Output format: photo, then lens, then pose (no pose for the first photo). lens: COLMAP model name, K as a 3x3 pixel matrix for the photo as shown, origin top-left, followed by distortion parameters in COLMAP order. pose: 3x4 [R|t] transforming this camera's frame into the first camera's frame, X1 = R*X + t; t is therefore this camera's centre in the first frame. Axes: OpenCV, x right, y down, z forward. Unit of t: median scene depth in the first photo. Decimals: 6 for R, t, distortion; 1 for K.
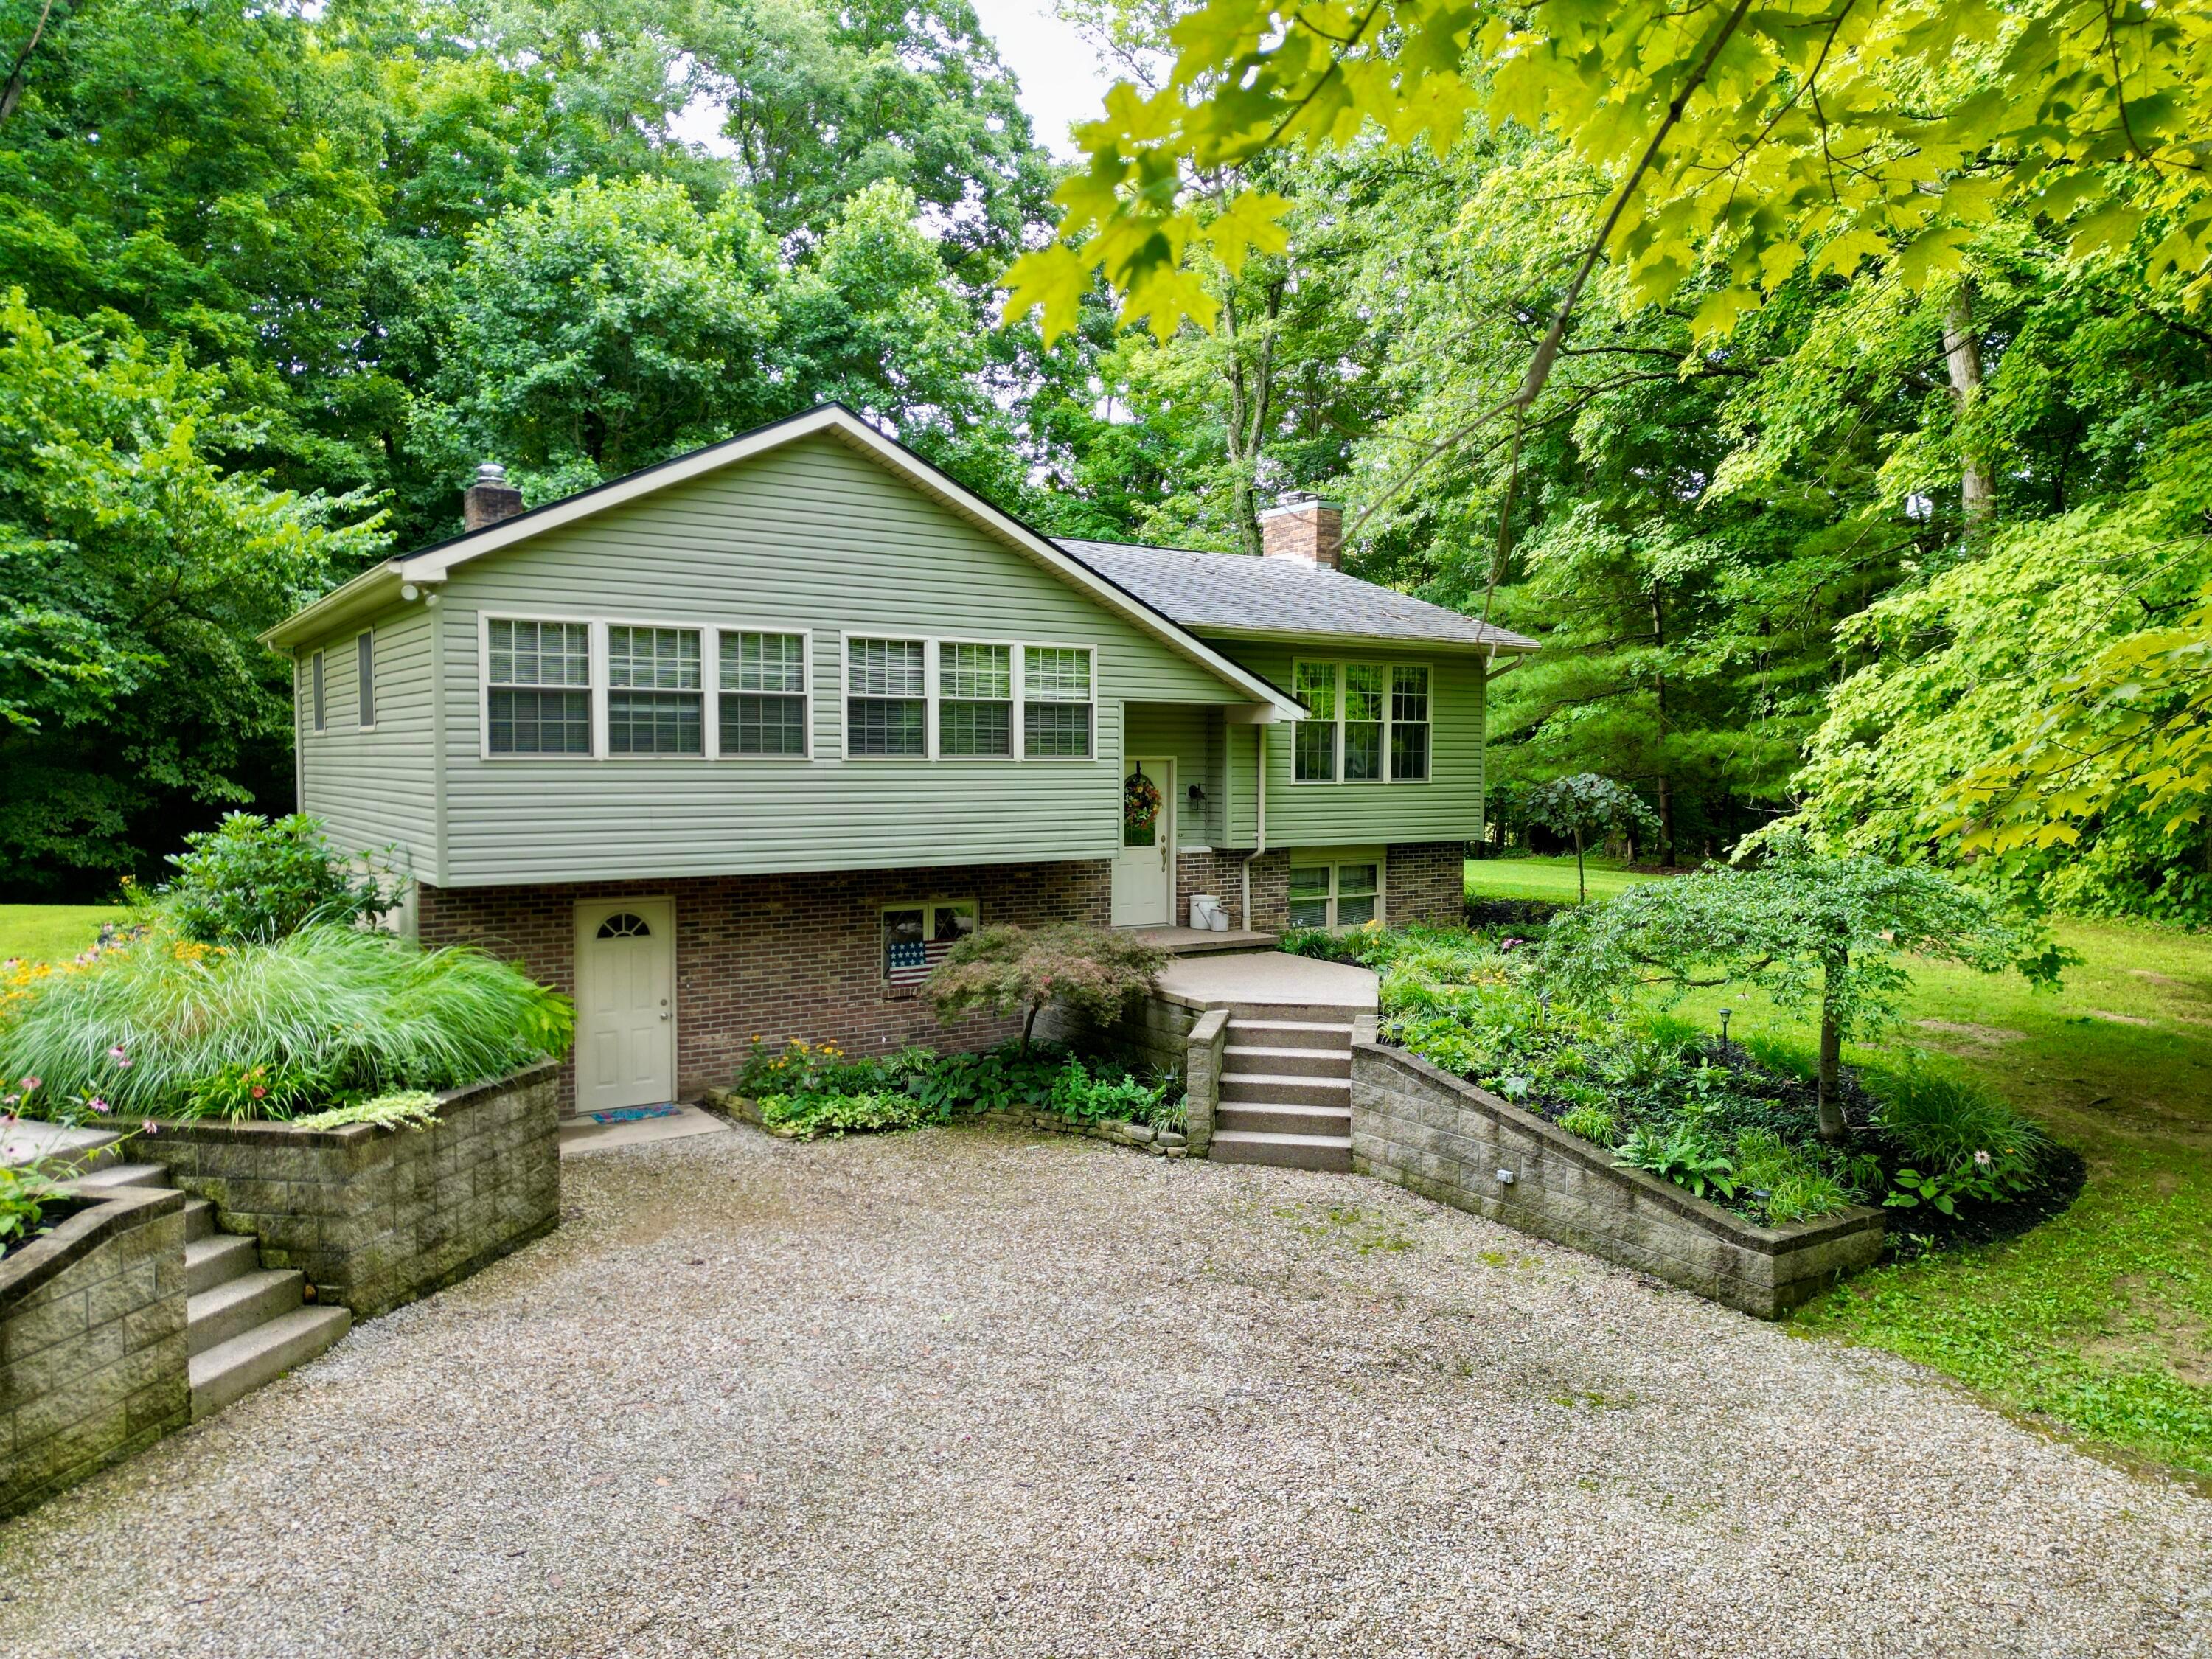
lens RADIAL K [[1545.3, 0, 1106.0], [0, 1545.3, 829.5], [0, 0, 1]] dist [0.074821, -0.077519]
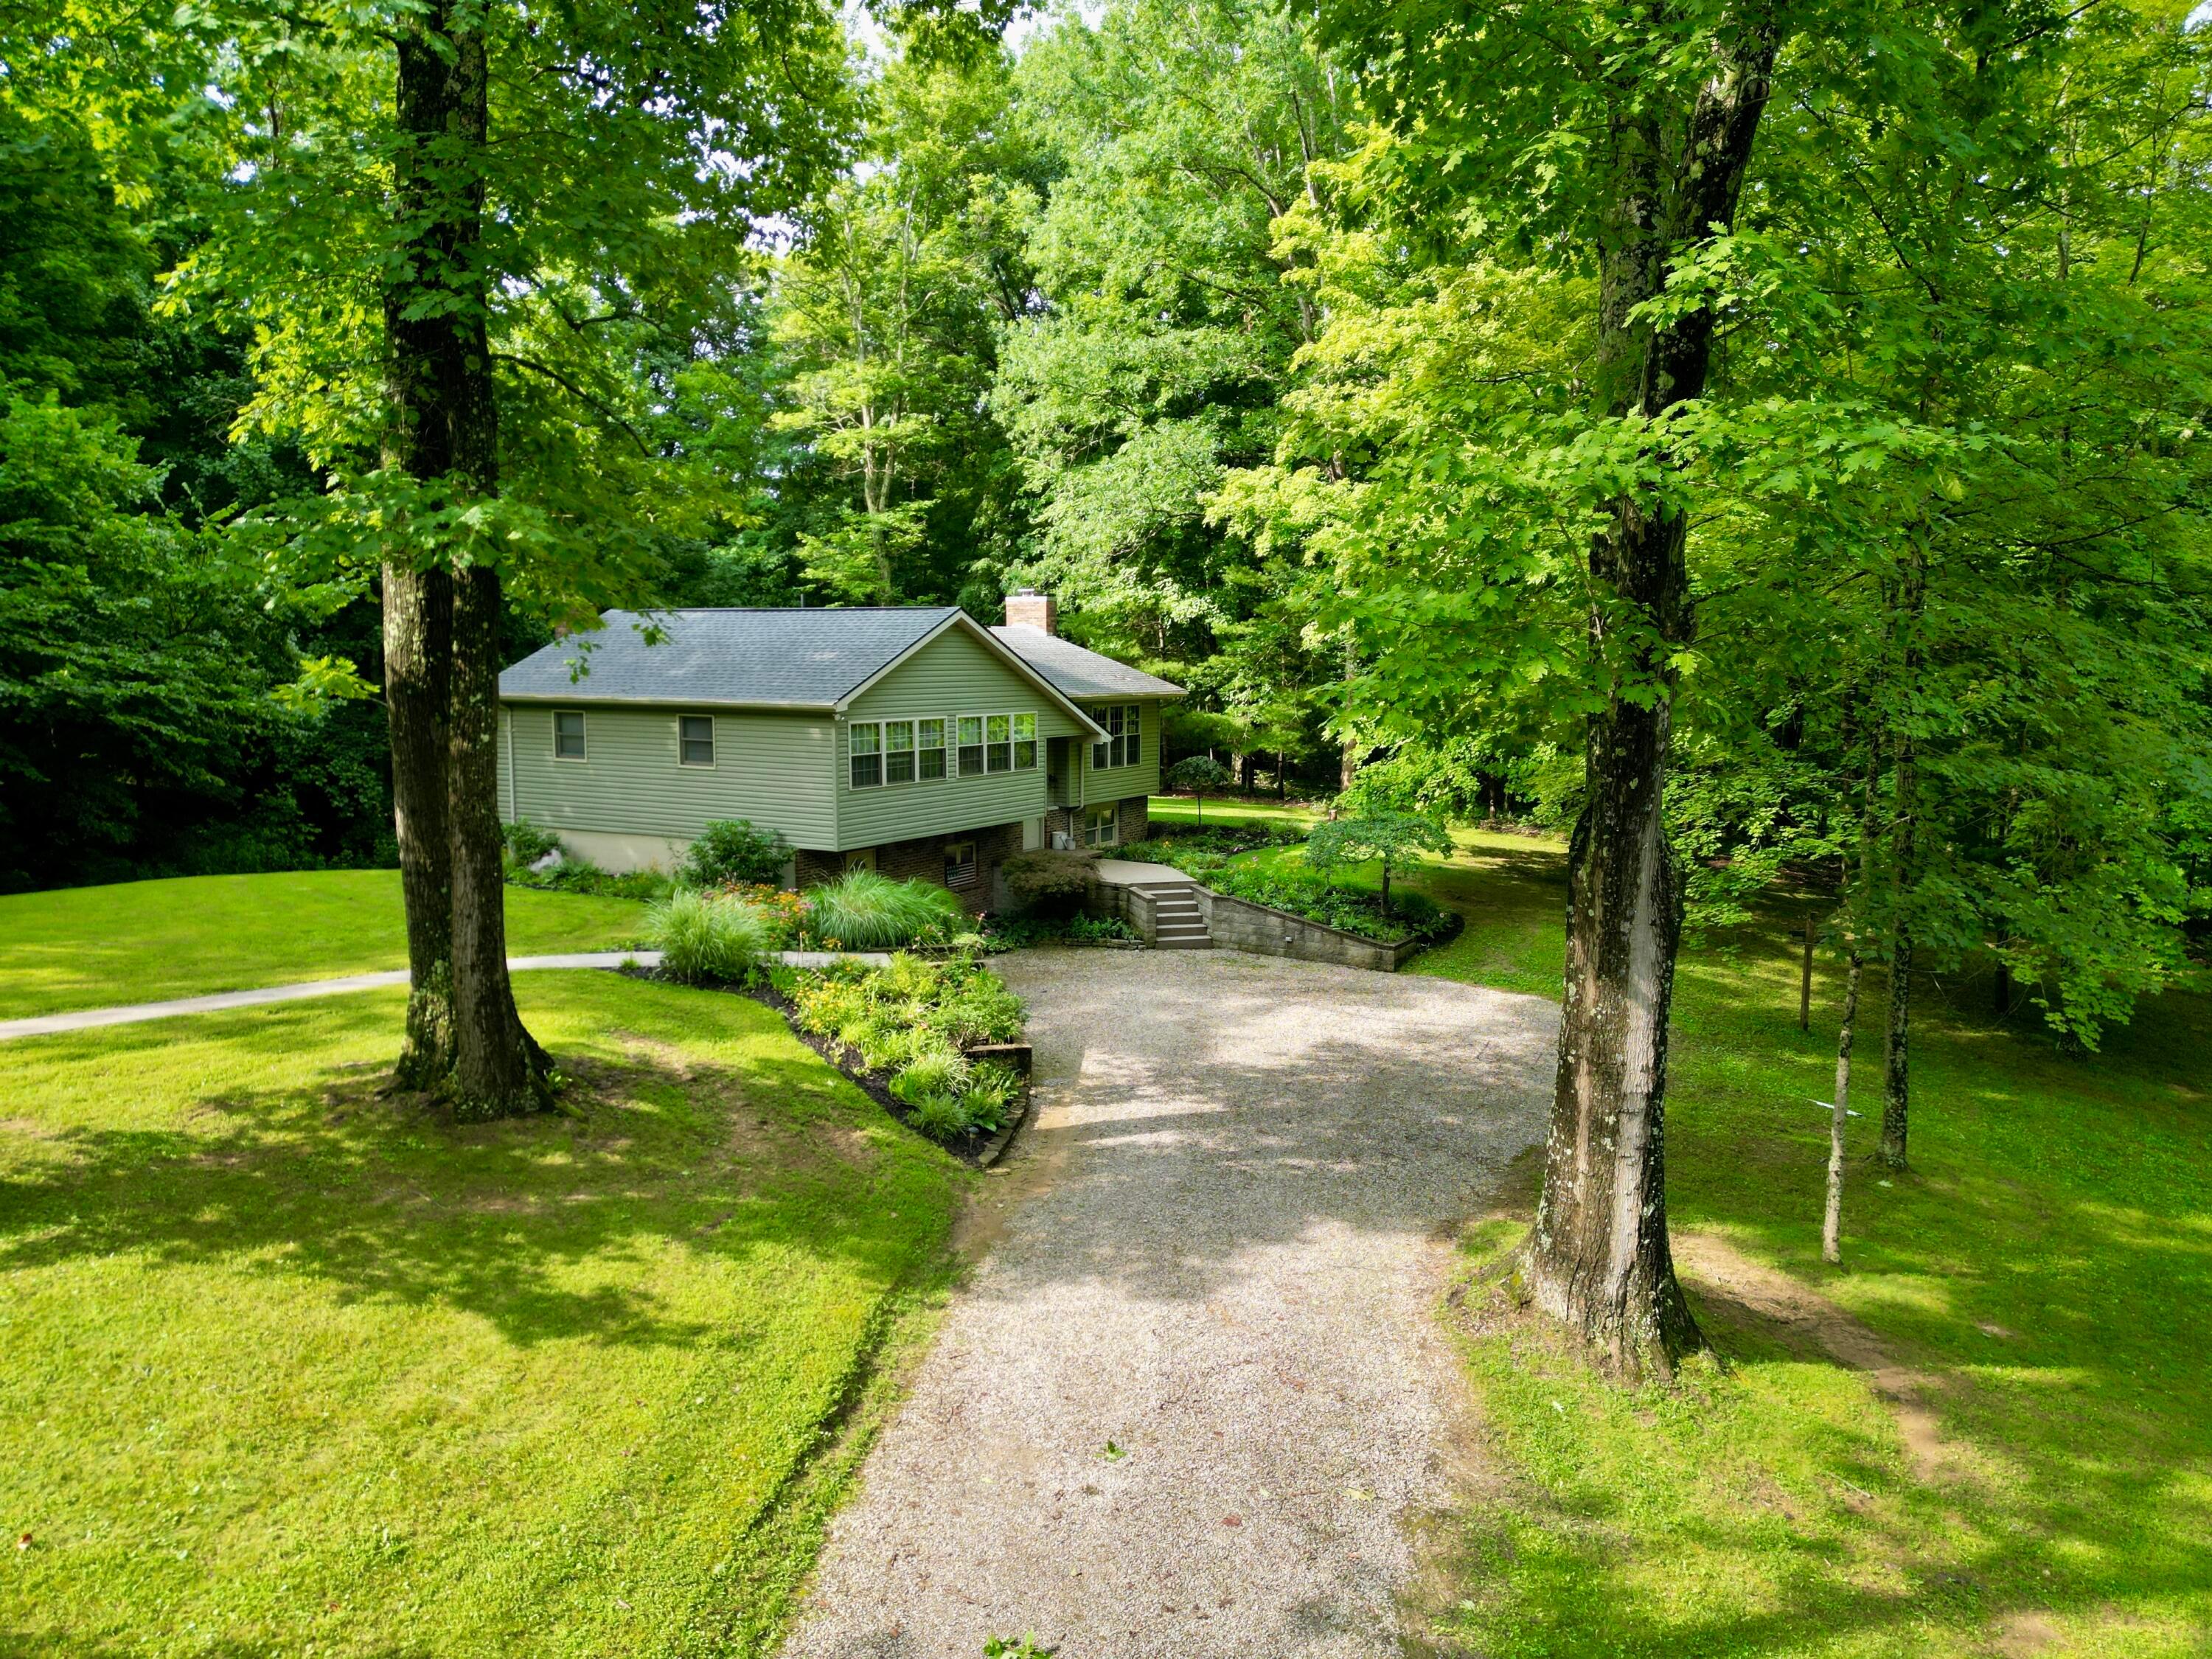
lens RADIAL K [[1536.4, 0, 1106.0], [0, 1536.4, 829.5], [0, 0, 1]] dist [0.092449, -0.091916]
pose [[0.899108, -0.047213, 0.435172, -0.911515], [0.016640, 0.997134, 0.073800, -0.128253], [-0.437409, -0.059113, 0.897317, -0.949573]]
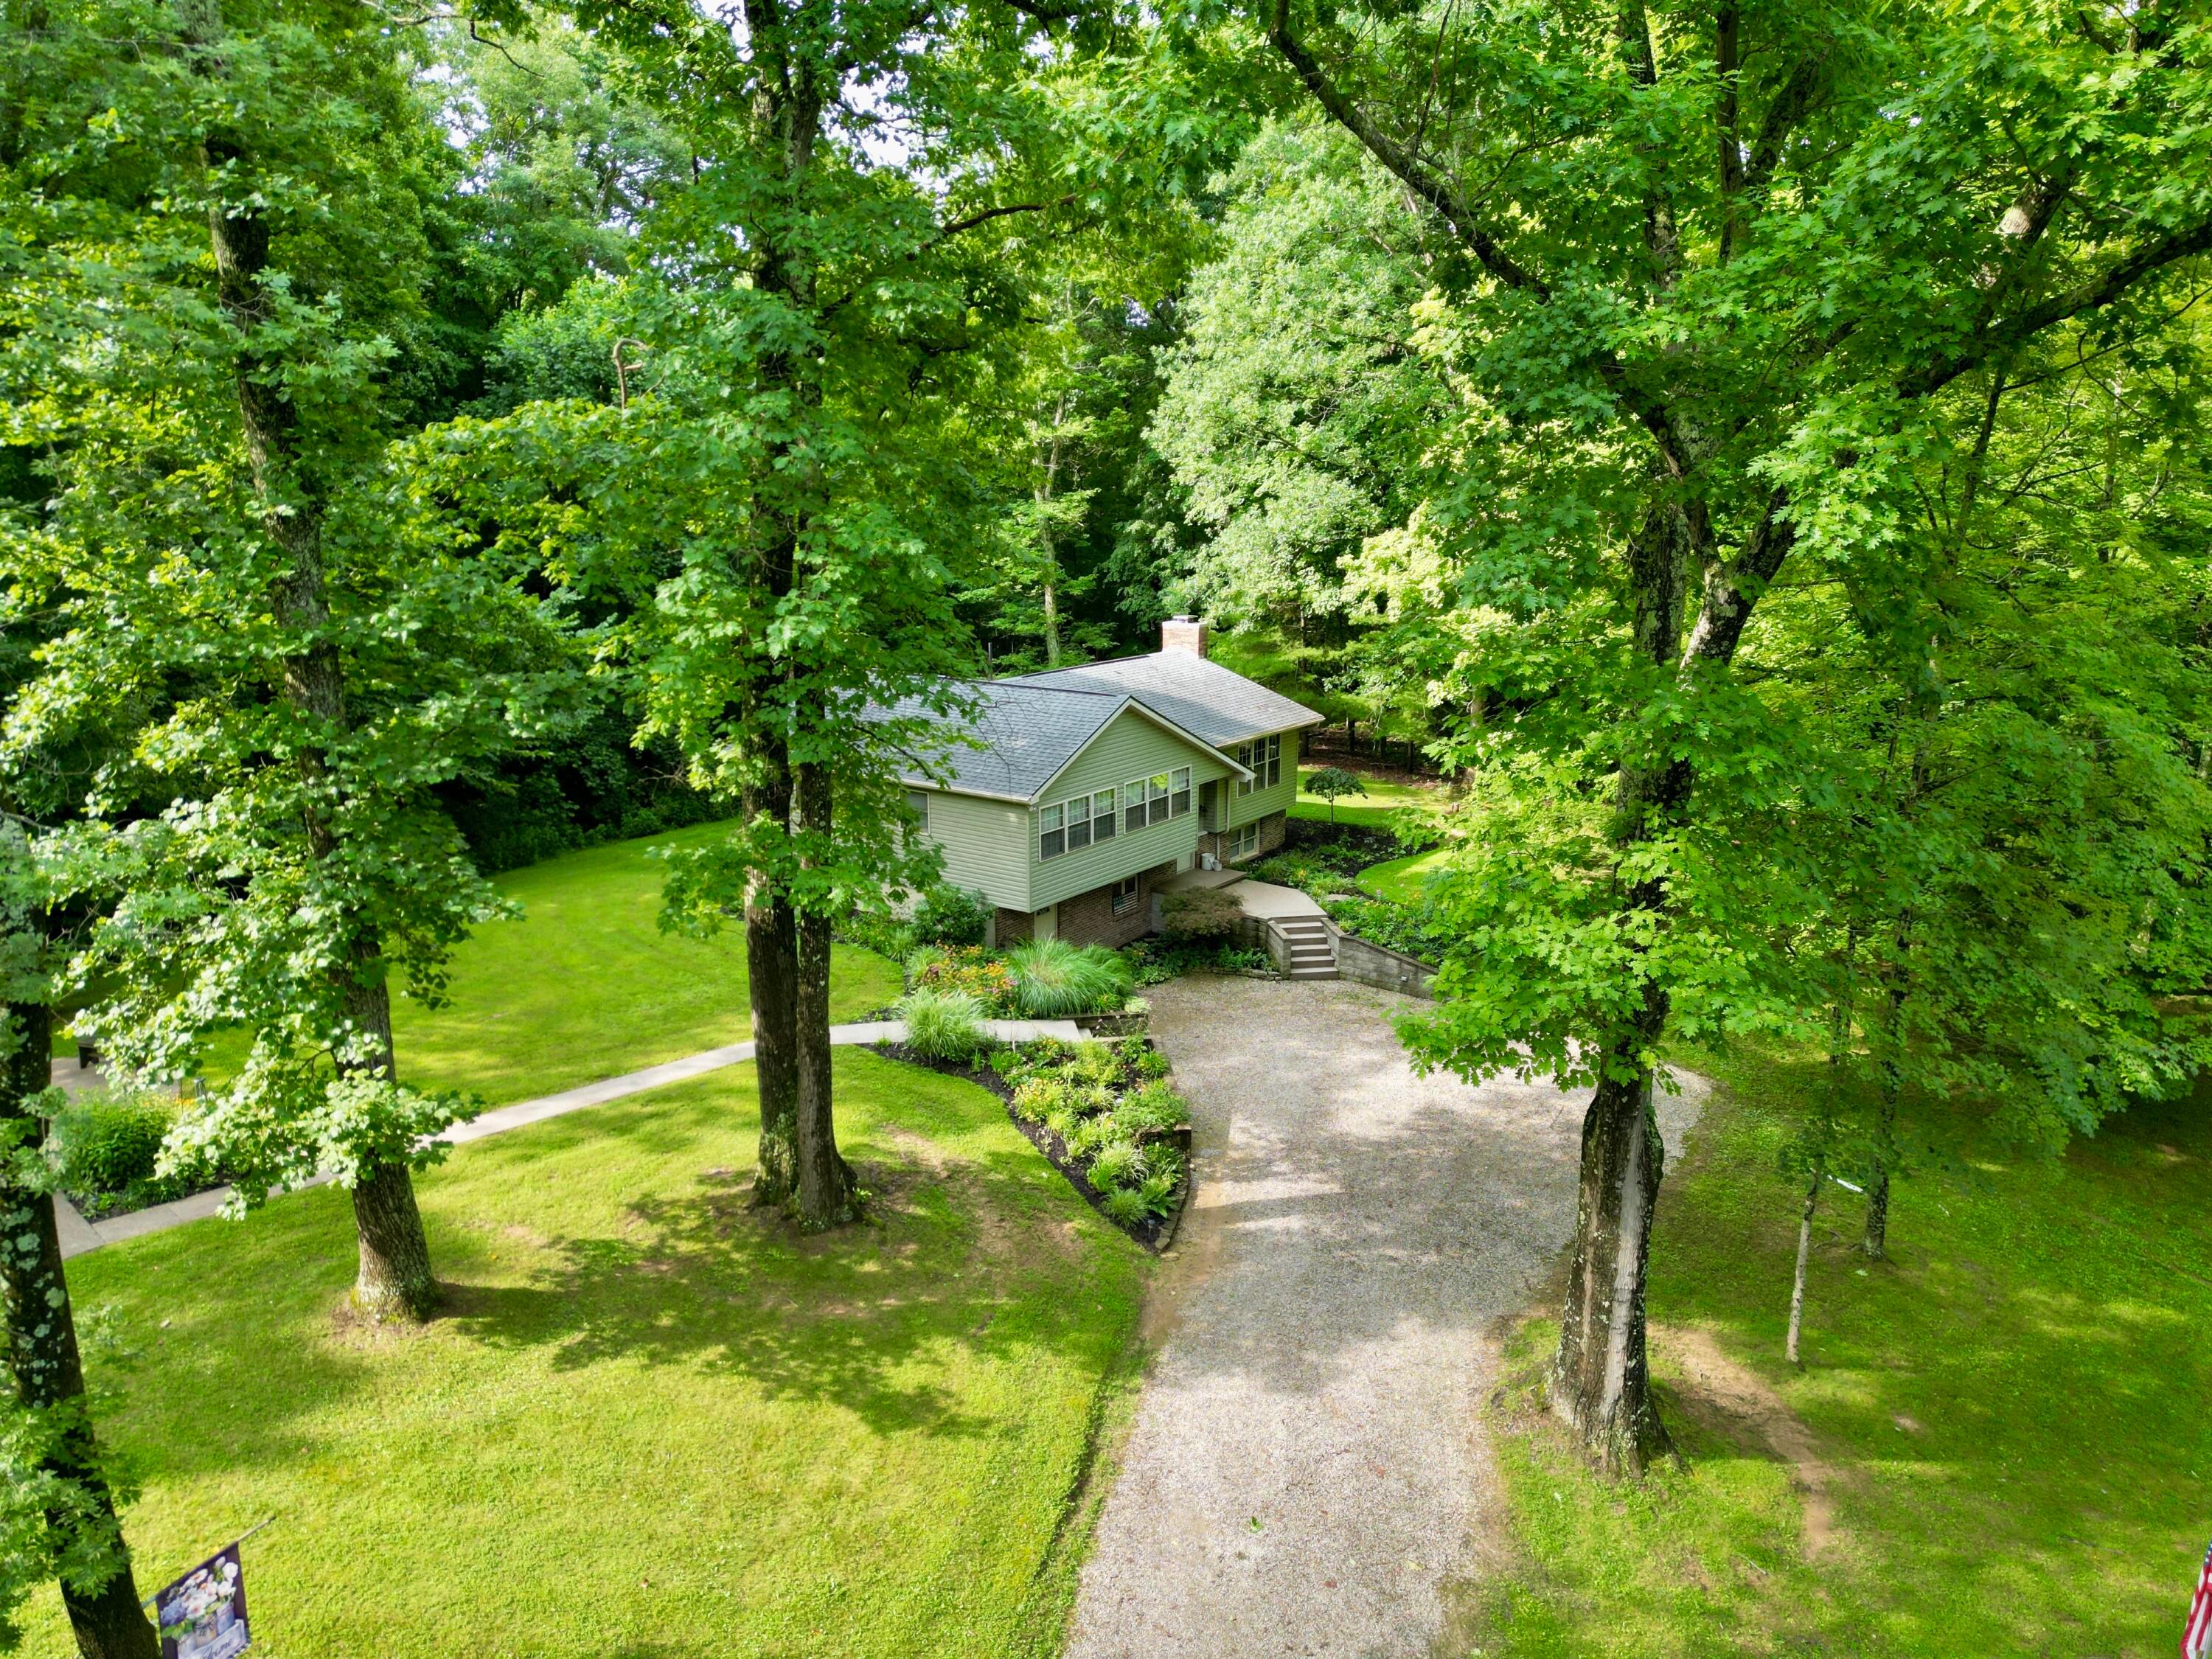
lens RADIAL K [[1536.4, 0, 1106.0], [0, 1536.4, 829.5], [0, 0, 1]] dist [0.092449, -0.091916]
pose [[0.934547, -0.081712, 0.346330, -1.068788], [0.016758, 0.982304, 0.186541, -0.521576], [-0.355444, -0.168528, 0.919379, -1.253929]]
